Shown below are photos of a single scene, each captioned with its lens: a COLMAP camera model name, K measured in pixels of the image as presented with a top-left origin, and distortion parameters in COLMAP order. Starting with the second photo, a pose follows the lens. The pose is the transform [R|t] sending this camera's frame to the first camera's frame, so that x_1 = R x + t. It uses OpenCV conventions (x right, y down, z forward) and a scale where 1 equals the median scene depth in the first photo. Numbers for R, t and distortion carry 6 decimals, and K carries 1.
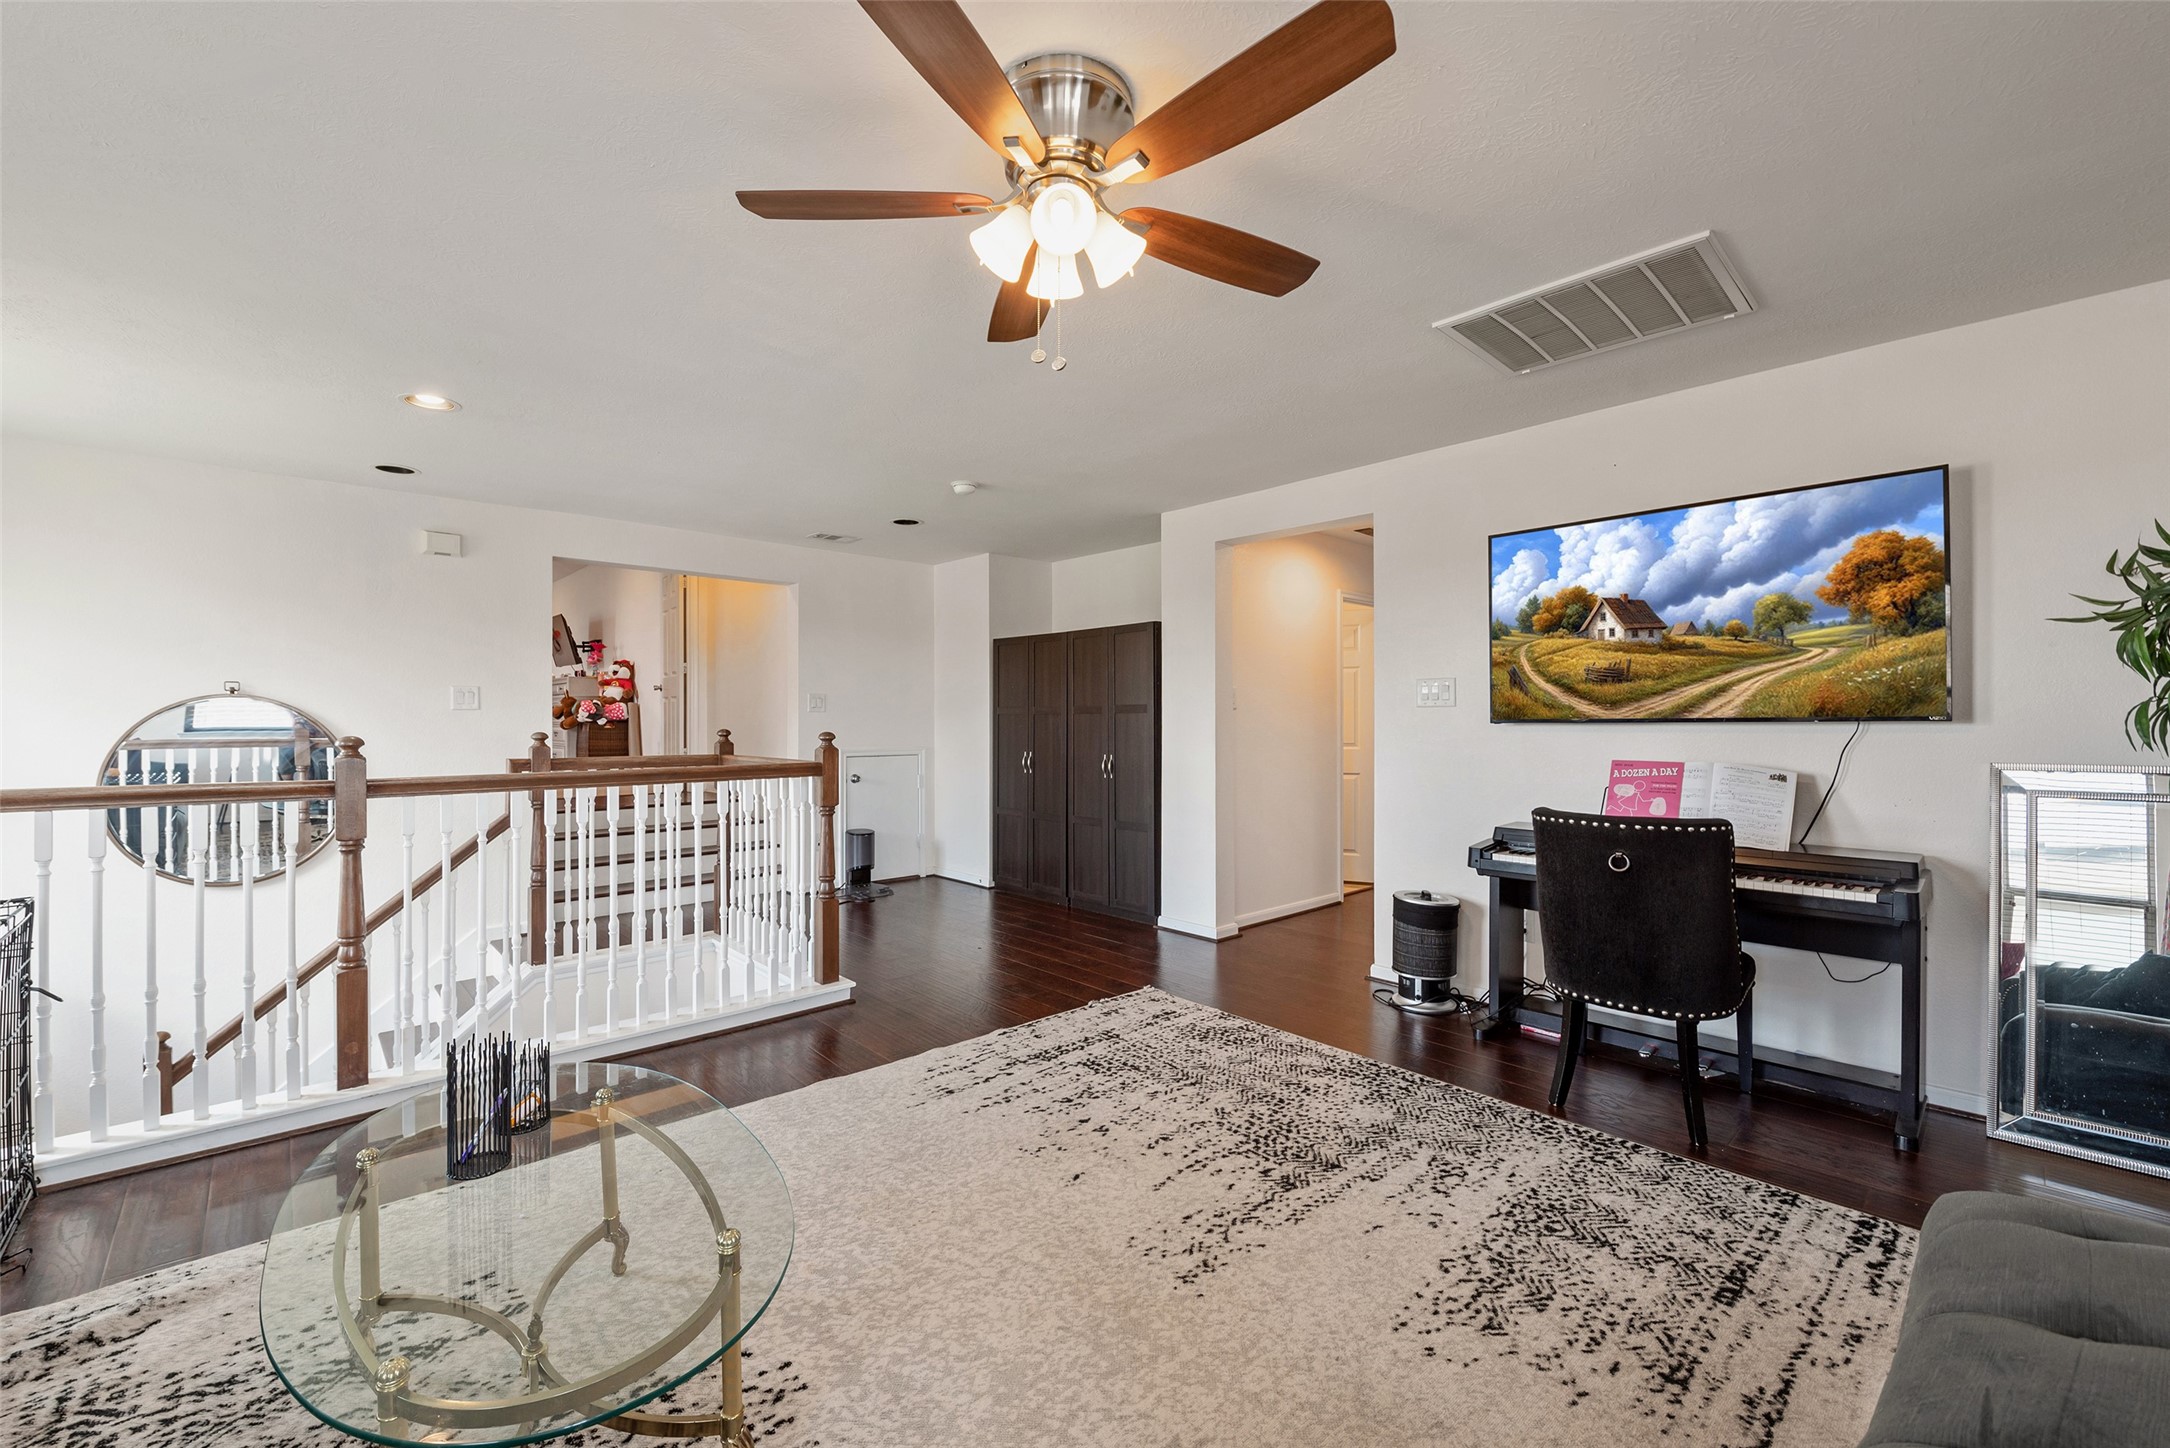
lens RADIAL K [[1134.5, 0, 1078.0], [0, 1134.5, 714.7], [0, 0, 1]] dist [0.012909, -0.001567]
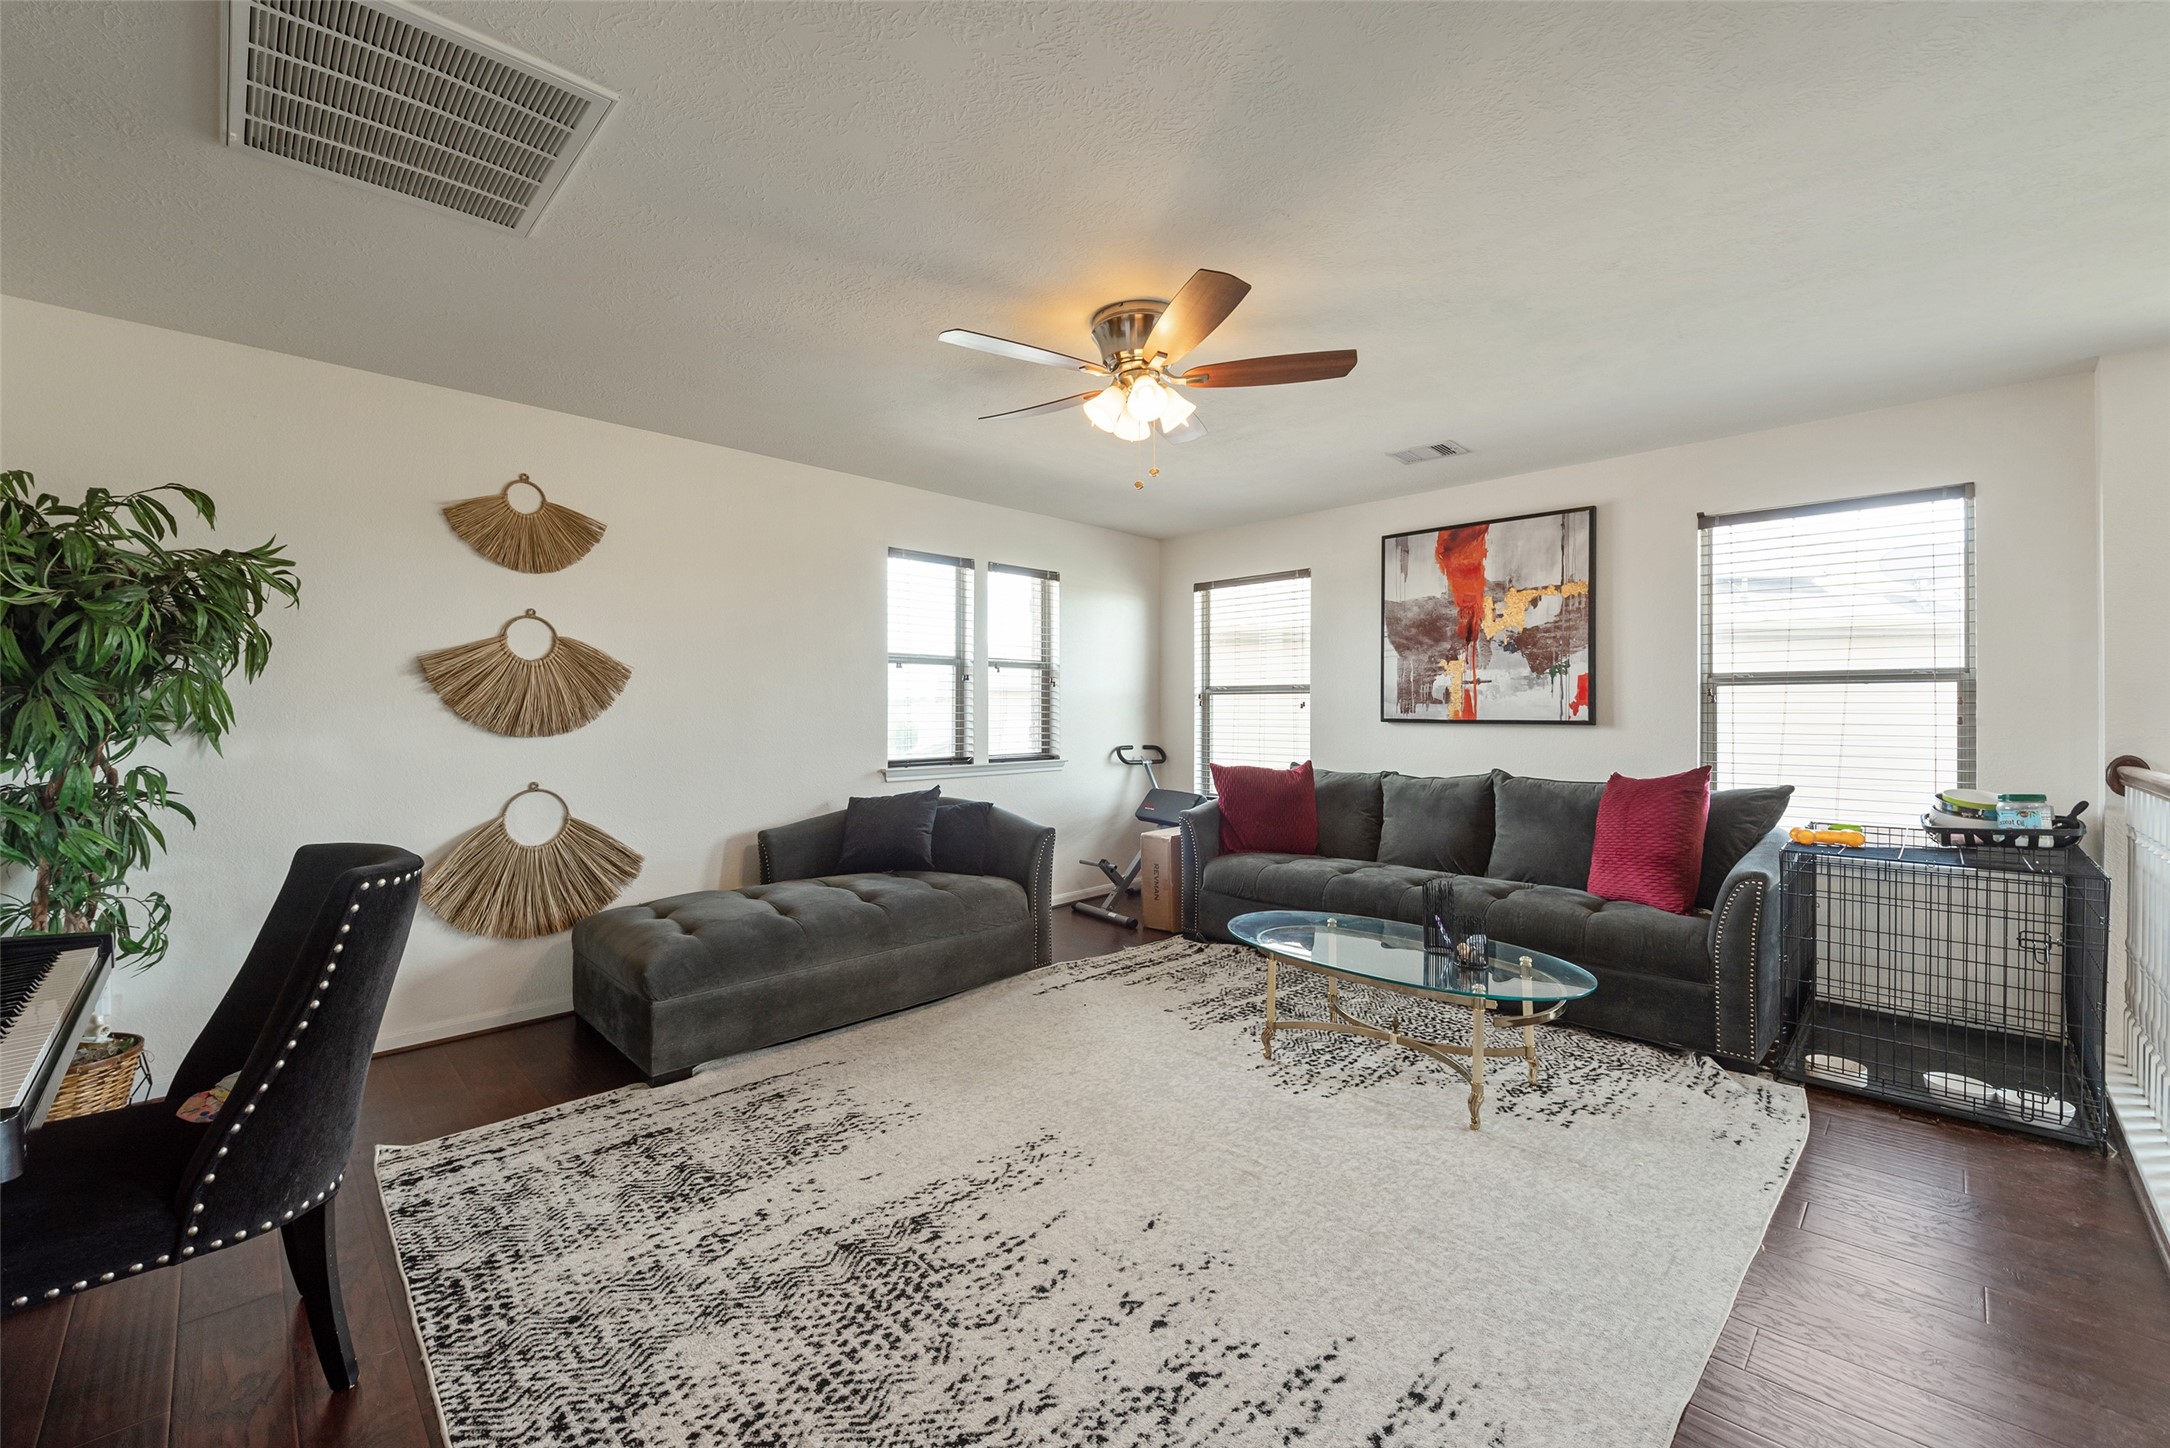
lens RADIAL K [[1134.5, 0, 1084.8], [0, 1134.5, 722.0], [0, 0, 1]] dist [0.012909, -0.001567]
pose [[-0.999496, -0.000301, -0.031749, 0.079092], [-0.000431, 0.999992, 0.004085, 0.006981], [0.031747, 0.004097, -0.999488, 1.886145]]
